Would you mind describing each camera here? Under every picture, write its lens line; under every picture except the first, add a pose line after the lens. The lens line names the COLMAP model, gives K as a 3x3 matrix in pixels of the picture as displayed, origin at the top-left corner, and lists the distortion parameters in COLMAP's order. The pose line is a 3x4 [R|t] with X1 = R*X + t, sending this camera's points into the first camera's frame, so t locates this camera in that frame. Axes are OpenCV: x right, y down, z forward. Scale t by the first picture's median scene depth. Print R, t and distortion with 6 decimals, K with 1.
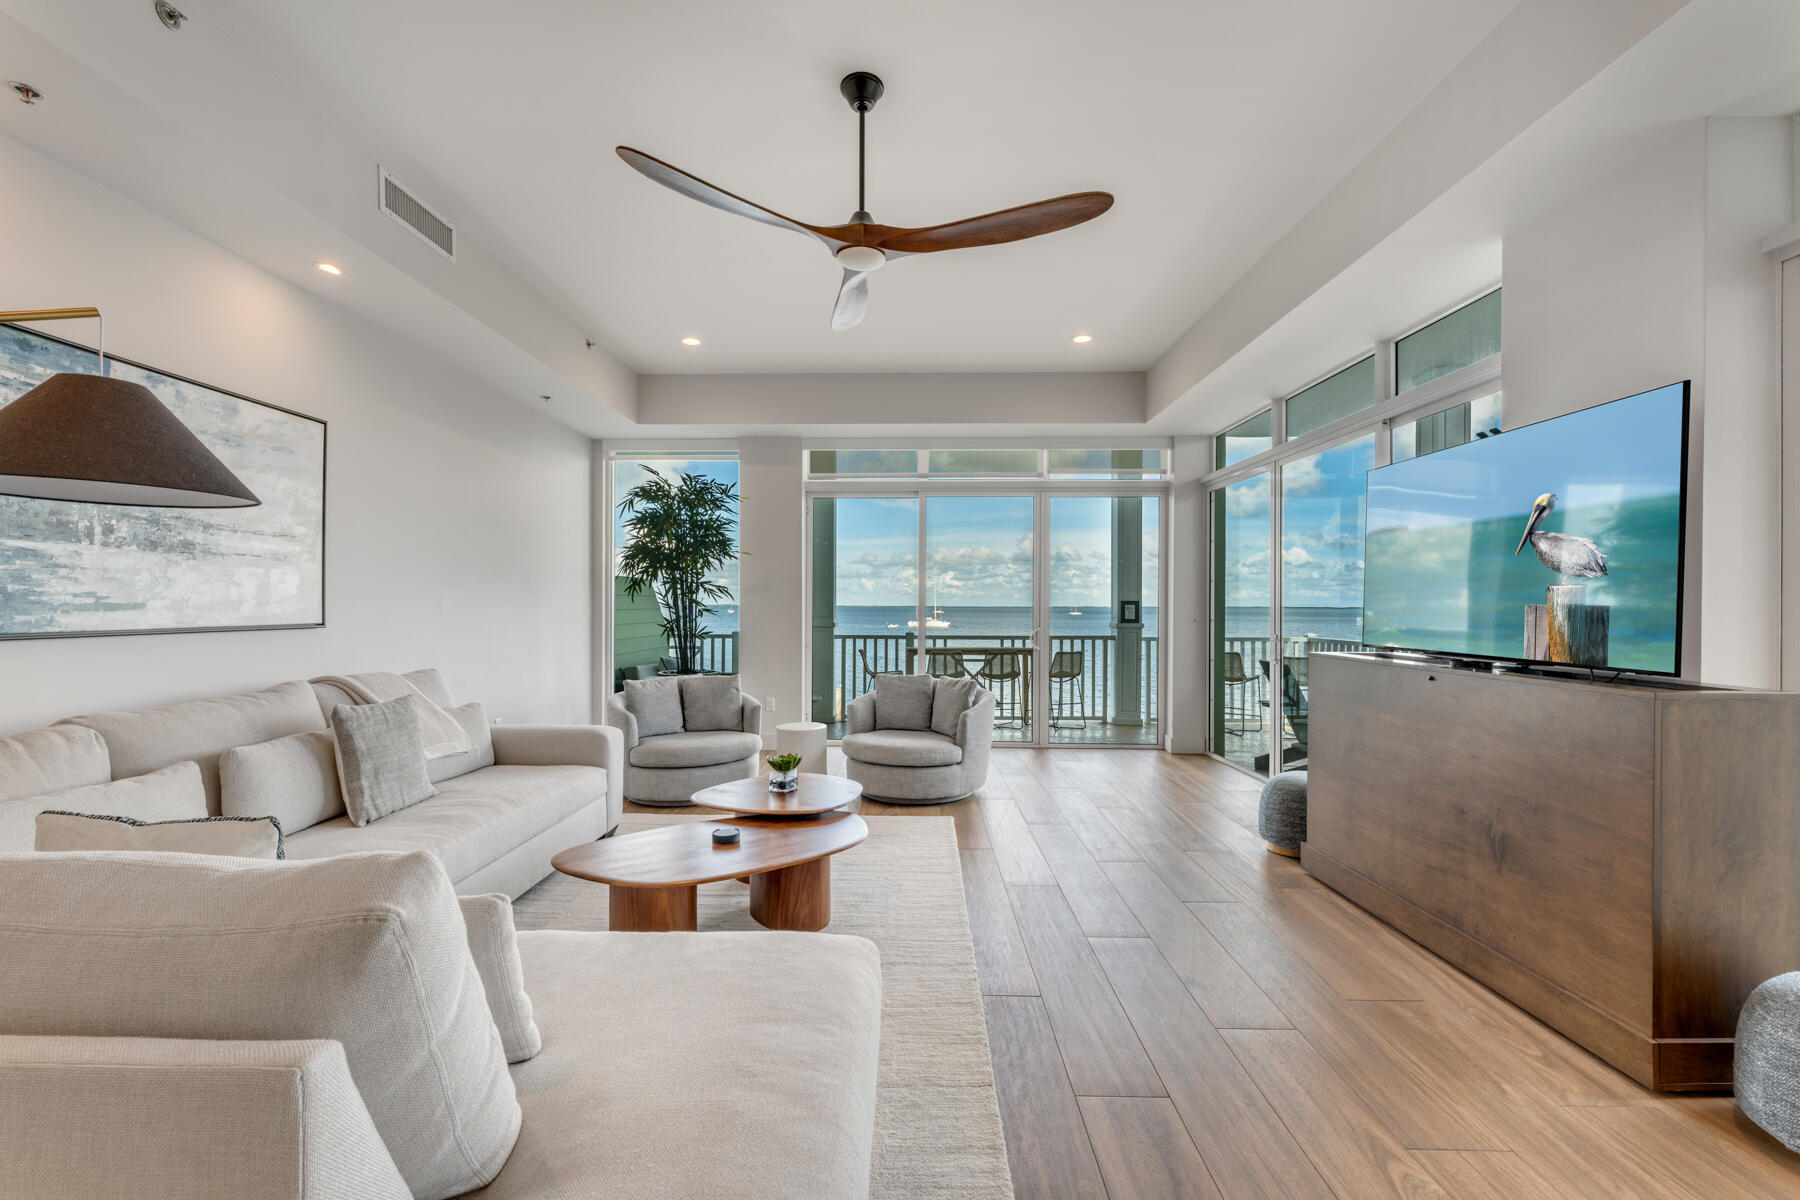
lens RADIAL K [[727.4, 0, 941.8], [0, 727.4, 615.4], [0, 0, 1]] dist [0.001641, -0.001205]
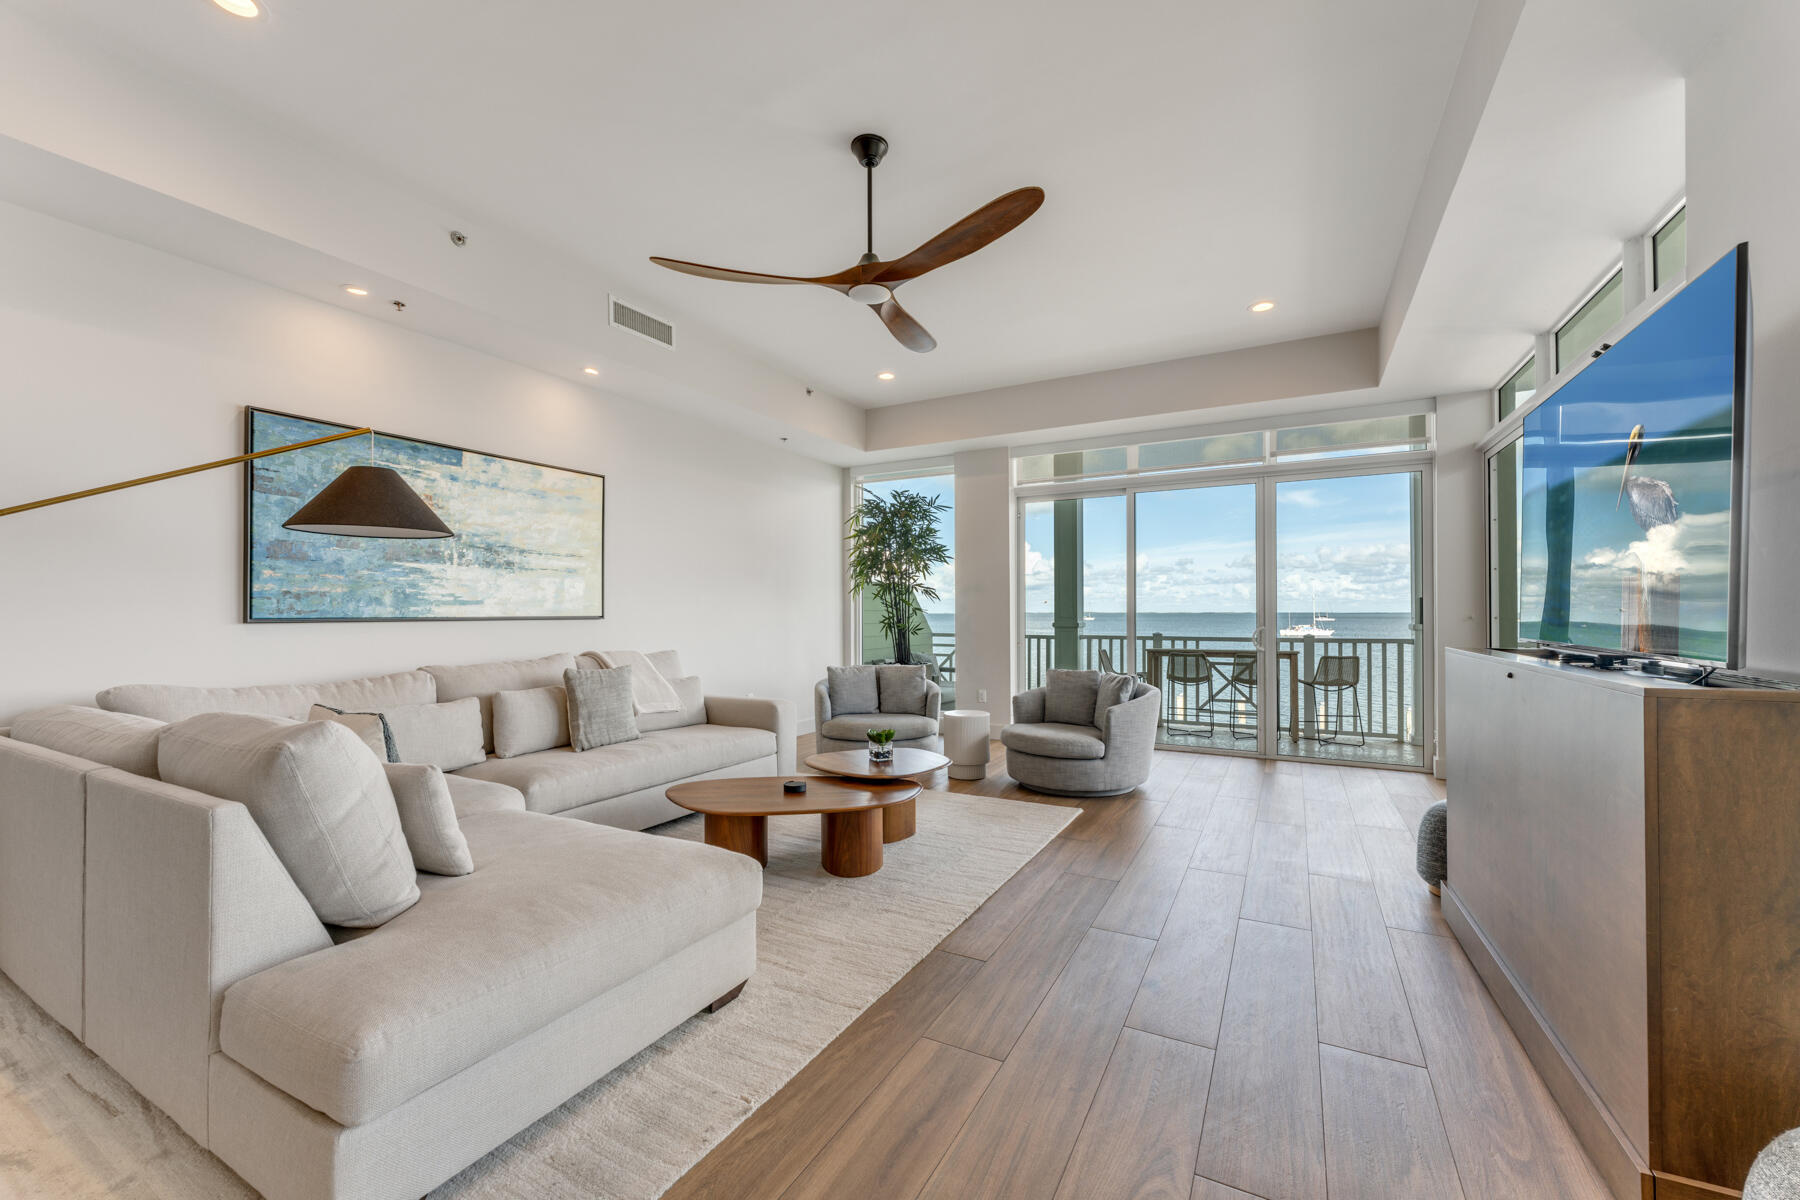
lens RADIAL K [[727.4, 0, 958.3], [0, 727.4, 615.0], [0, 0, 1]] dist [0.001641, -0.001205]
pose [[0.894423, -0.005593, -0.447187, 0.463635], [0.000909, 0.999942, -0.010688, 0.027620], [0.447221, 0.009153, 0.894377, 0.030522]]
